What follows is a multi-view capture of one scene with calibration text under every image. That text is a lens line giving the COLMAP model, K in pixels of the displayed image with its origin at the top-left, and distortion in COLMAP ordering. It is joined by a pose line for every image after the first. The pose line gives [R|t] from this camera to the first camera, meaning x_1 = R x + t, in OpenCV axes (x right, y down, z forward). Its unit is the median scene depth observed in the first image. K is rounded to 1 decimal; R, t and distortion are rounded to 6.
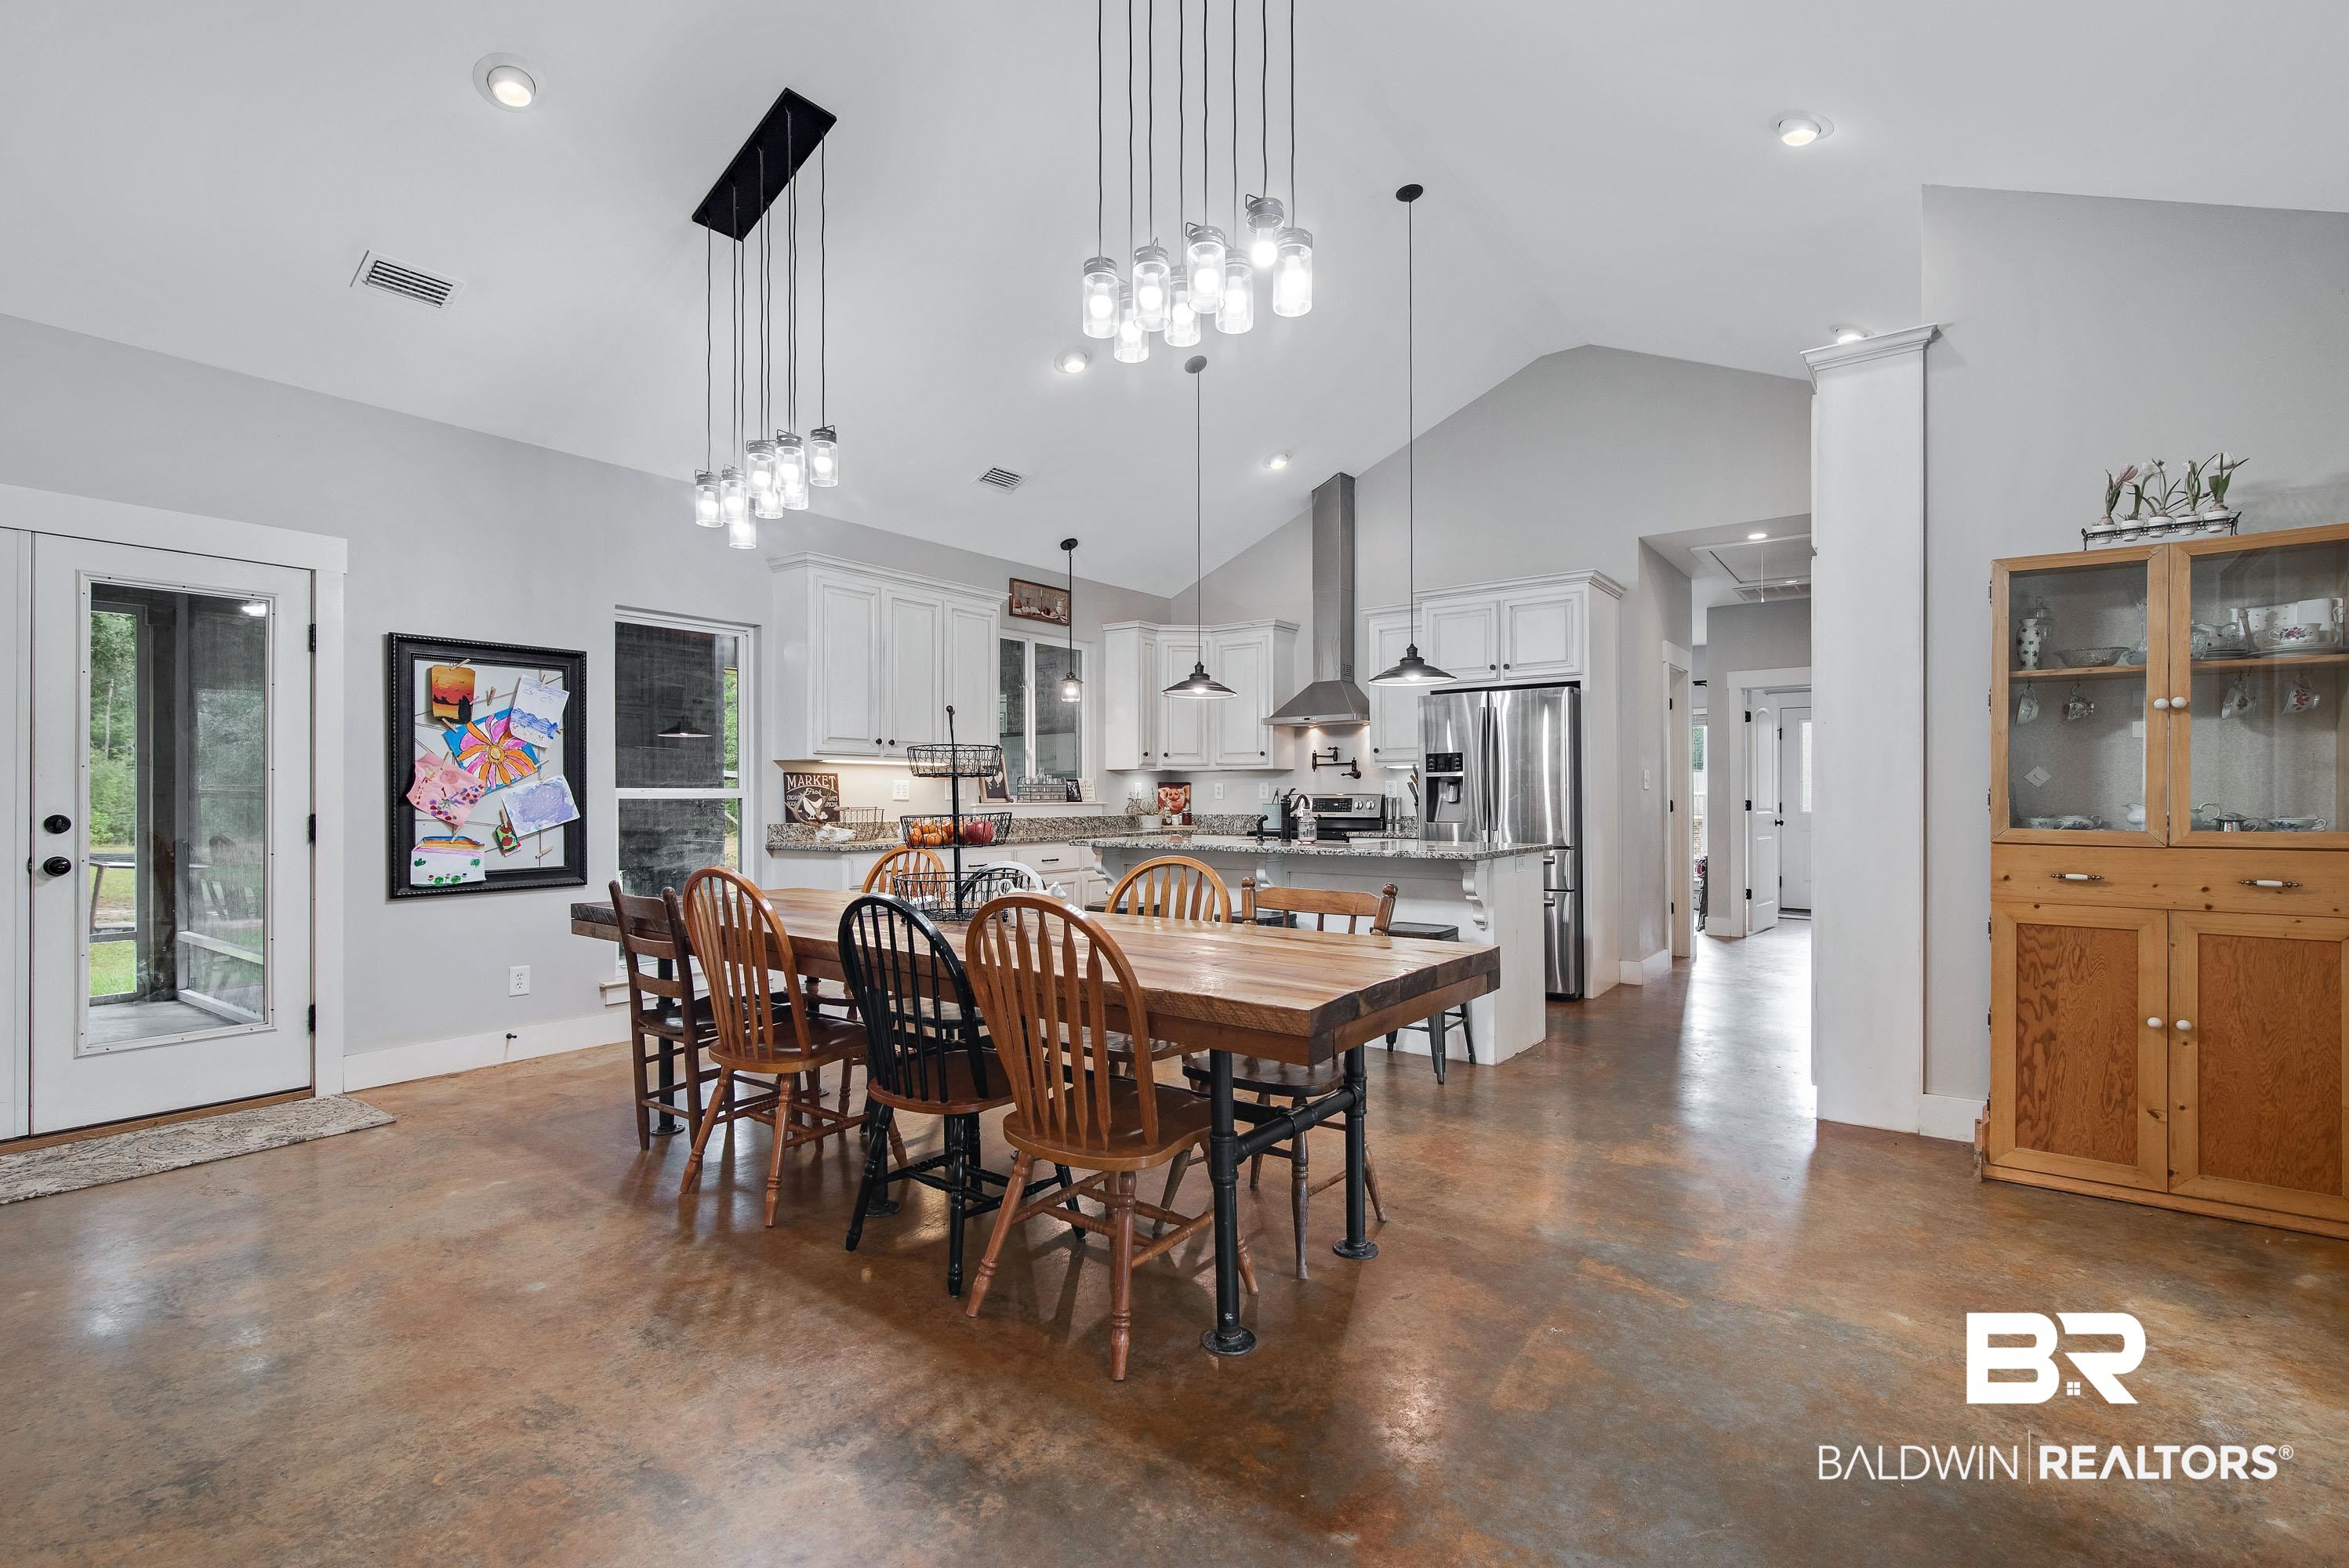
lens RADIAL K [[1086.3, 0, 1143.9], [0, 1086.3, 795.6], [0, 0, 1]] dist [-0.007046, 0.003328]
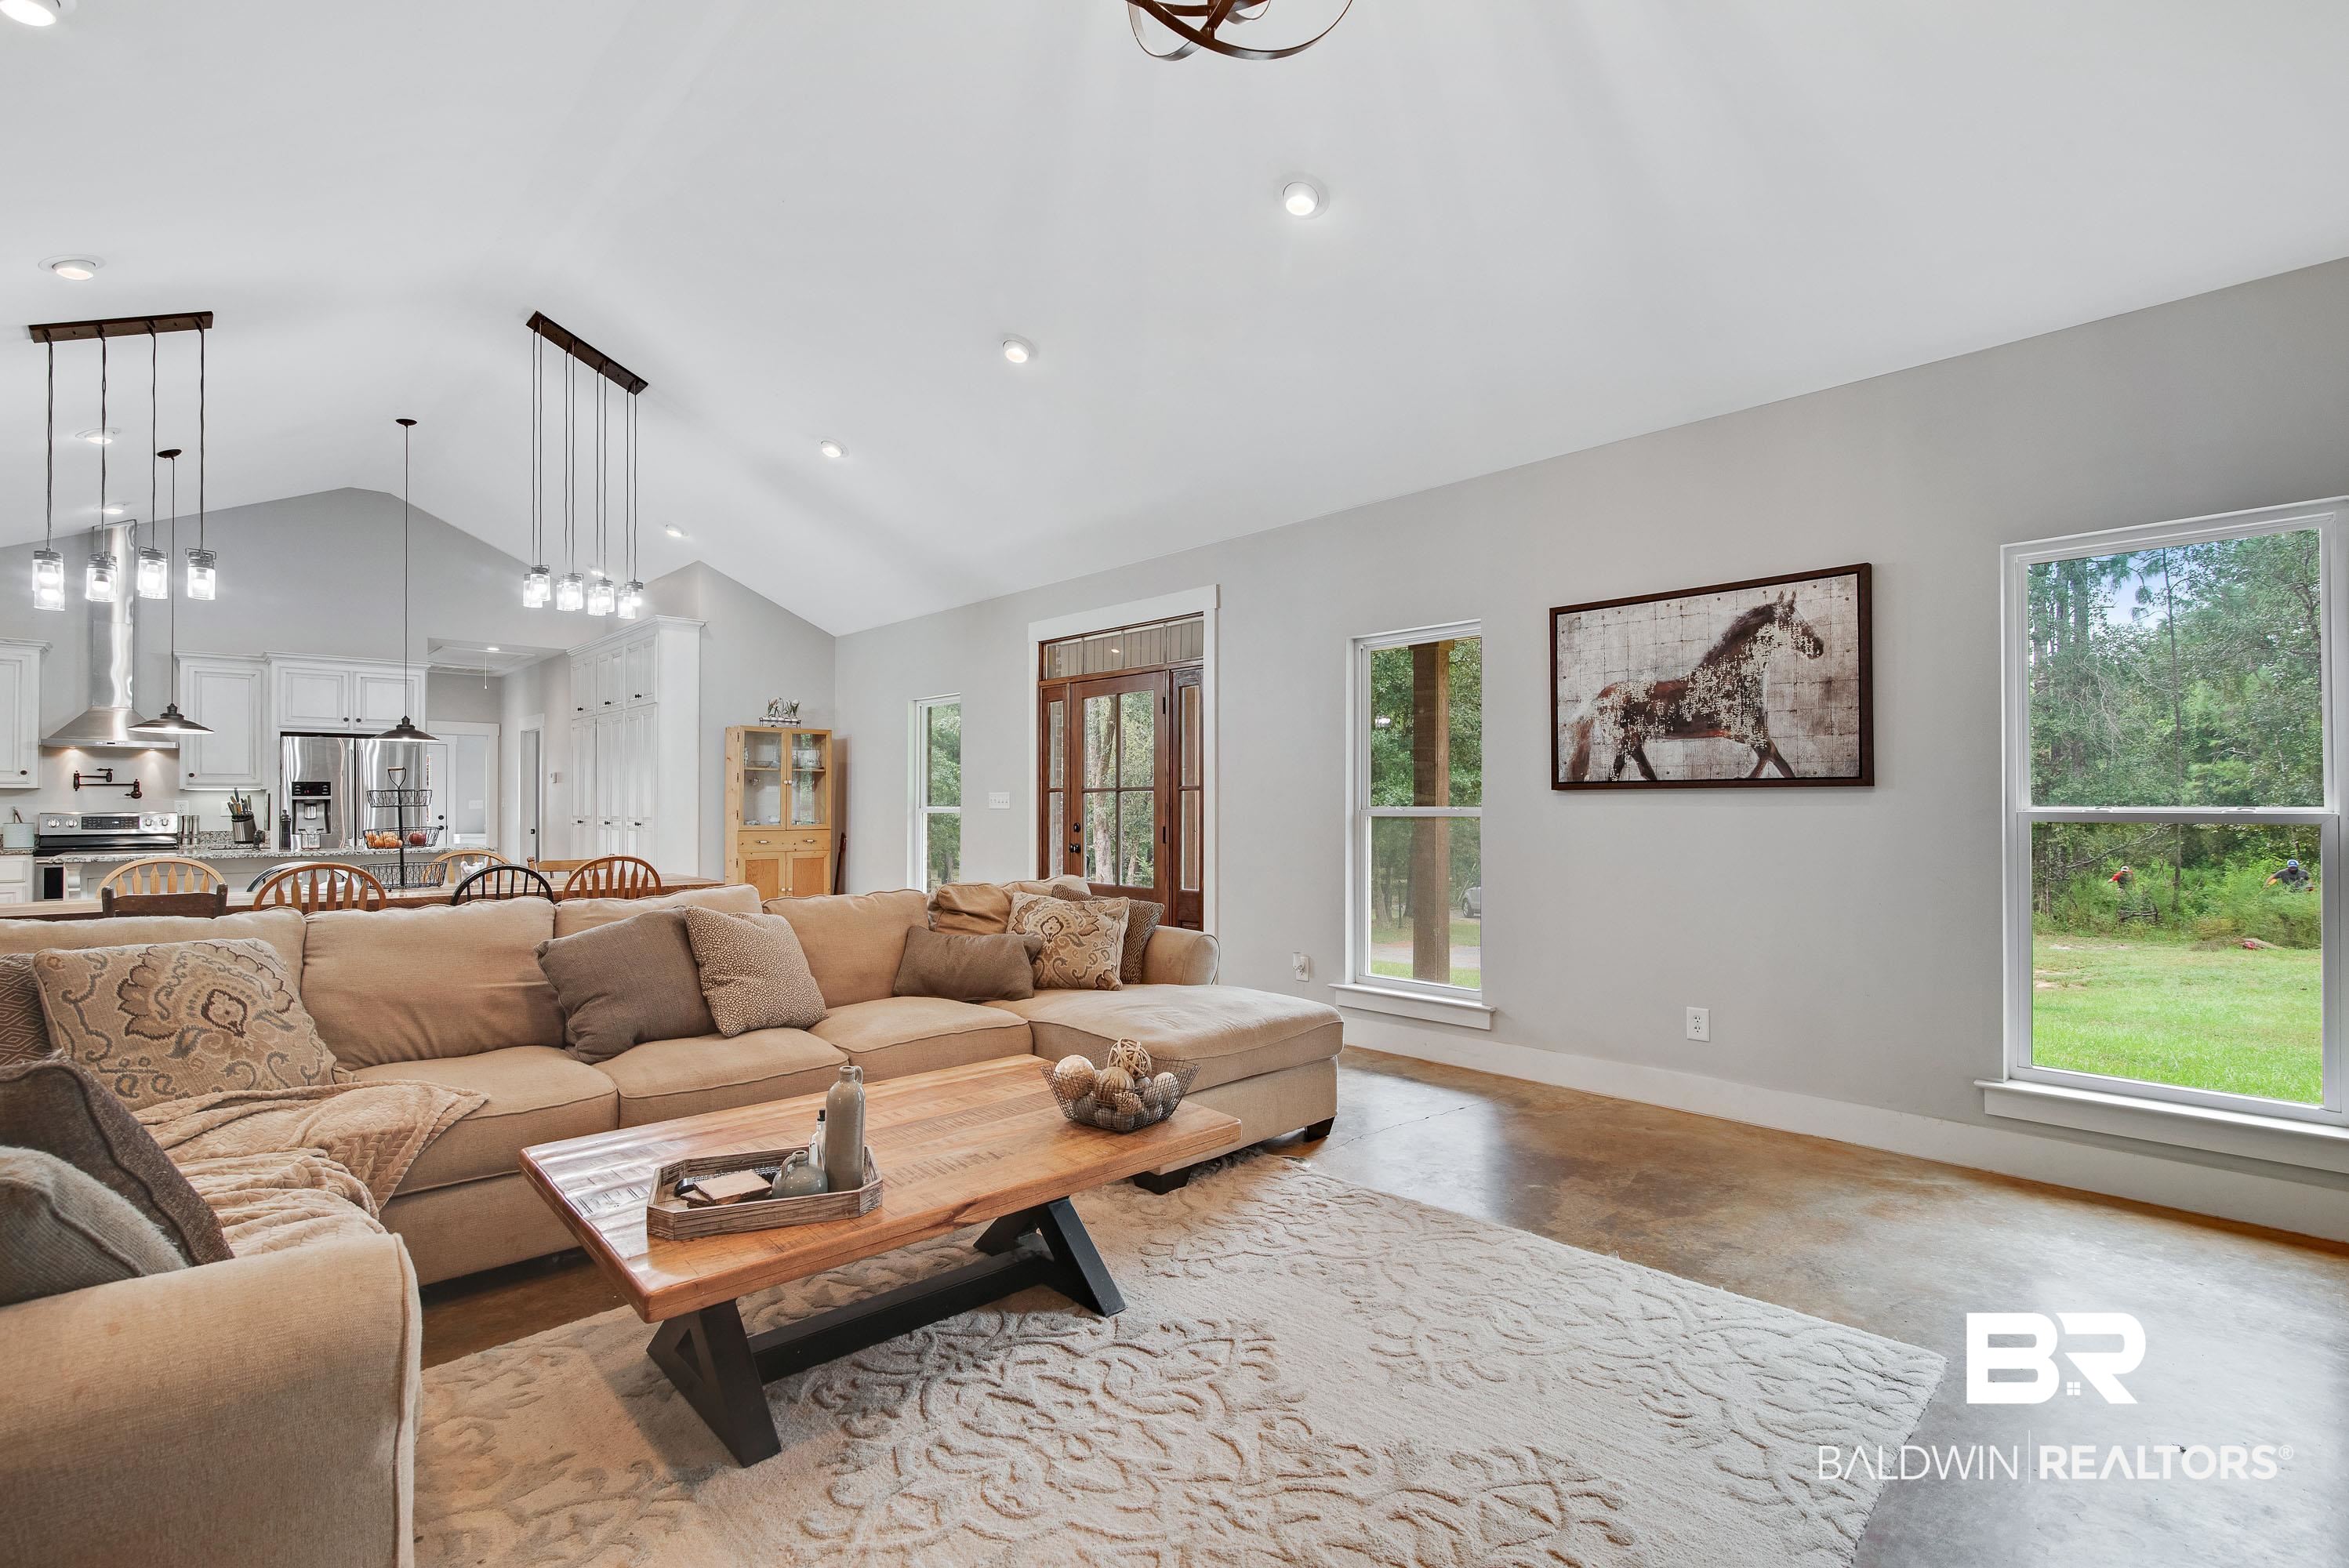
lens RADIAL K [[1086.3, 0, 1176.6], [0, 1086.3, 790.8], [0, 0, 1]] dist [-0.007046, 0.003328]
pose [[0.169966, 0.012404, 0.985372, -0.903644], [0.000954, 0.999918, -0.012752, -0.010980], [-0.985449, 0.003107, 0.169940, -0.281015]]
